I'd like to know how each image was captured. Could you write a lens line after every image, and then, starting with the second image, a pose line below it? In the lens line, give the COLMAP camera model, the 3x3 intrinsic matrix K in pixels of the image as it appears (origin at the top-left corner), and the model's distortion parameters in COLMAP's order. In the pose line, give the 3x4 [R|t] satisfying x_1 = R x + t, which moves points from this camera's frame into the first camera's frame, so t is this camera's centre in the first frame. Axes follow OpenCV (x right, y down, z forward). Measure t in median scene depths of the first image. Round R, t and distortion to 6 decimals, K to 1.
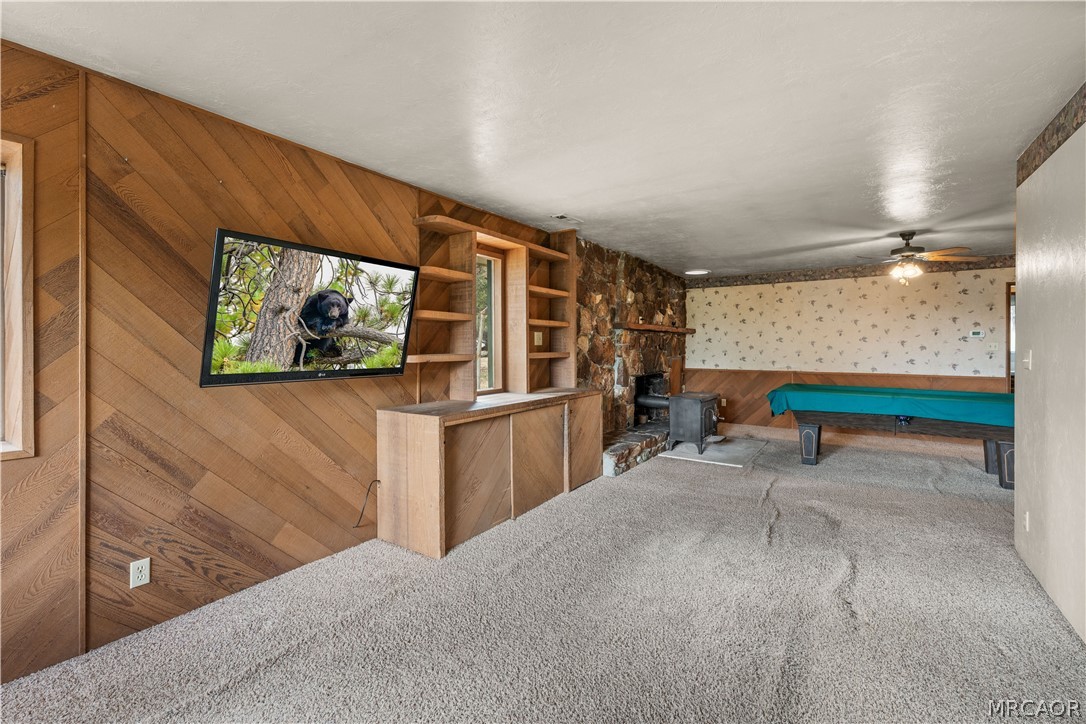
lens RADIAL K [[461.4, 0, 566.2], [0, 461.4, 350.1], [0, 0, 1]] dist [0.001839, 0.002339]
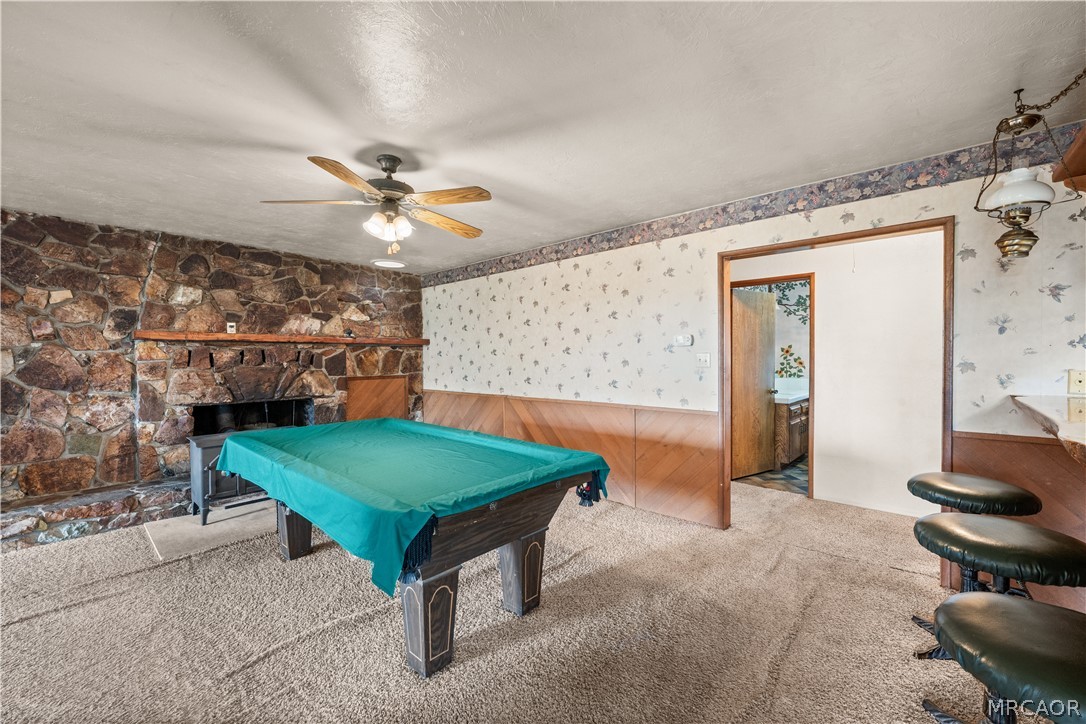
lens RADIAL K [[442.3, 0, 549.9], [0, 442.3, 365.7], [0, 0, 1]] dist [-0.001778, 0.000893]
pose [[0.990765, -0.005979, -0.135460, 0.751225], [0.006784, 0.999962, 0.005480, -0.004912], [0.135422, -0.006348, 0.990768, 0.374052]]
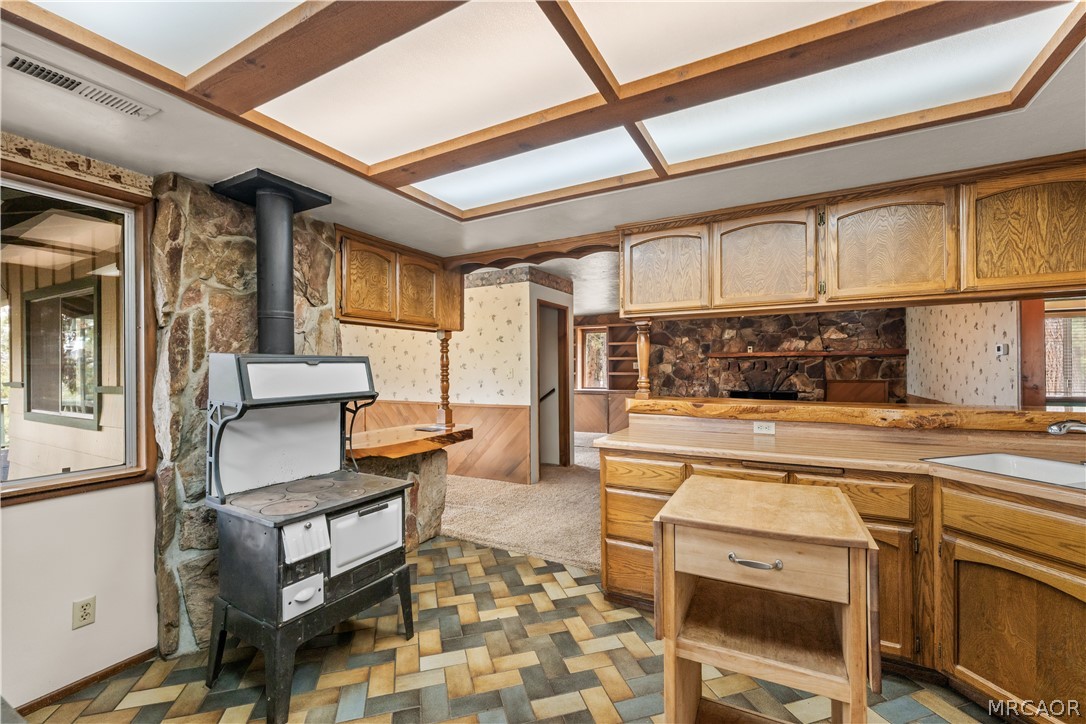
lens RADIAL K [[461.4, 0, 542.6], [0, 461.4, 370.0], [0, 0, 1]] dist [0.001839, 0.002339]
pose [[0.074659, 0.000807, -0.997209, 1.415665], [-0.008435, 0.999964, 0.000178, -0.001388], [0.997173, 0.008398, 0.074664, 0.315269]]
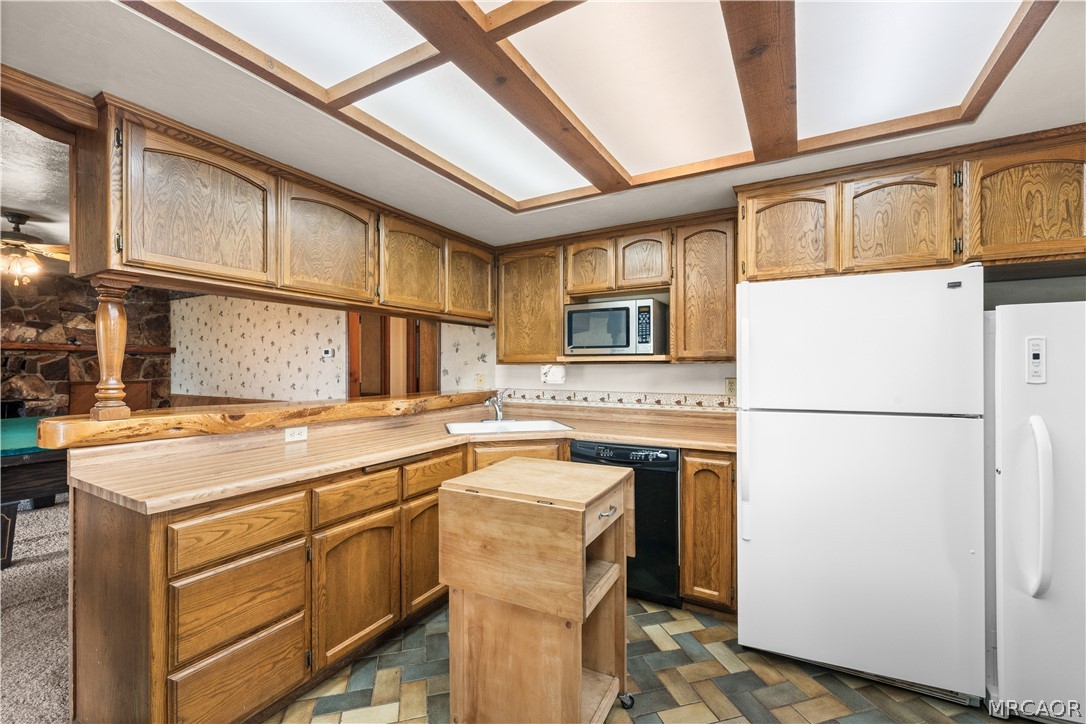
lens RADIAL K [[461.4, 0, 546.6], [0, 461.4, 366.0], [0, 0, 1]] dist [0.001839, 0.002339]
pose [[0.997858, -0.000168, 0.065417, 1.157043], [0.001165, 0.999884, -0.015202, 0.001830], [-0.065407, 0.015246, 0.997742, 0.151671]]
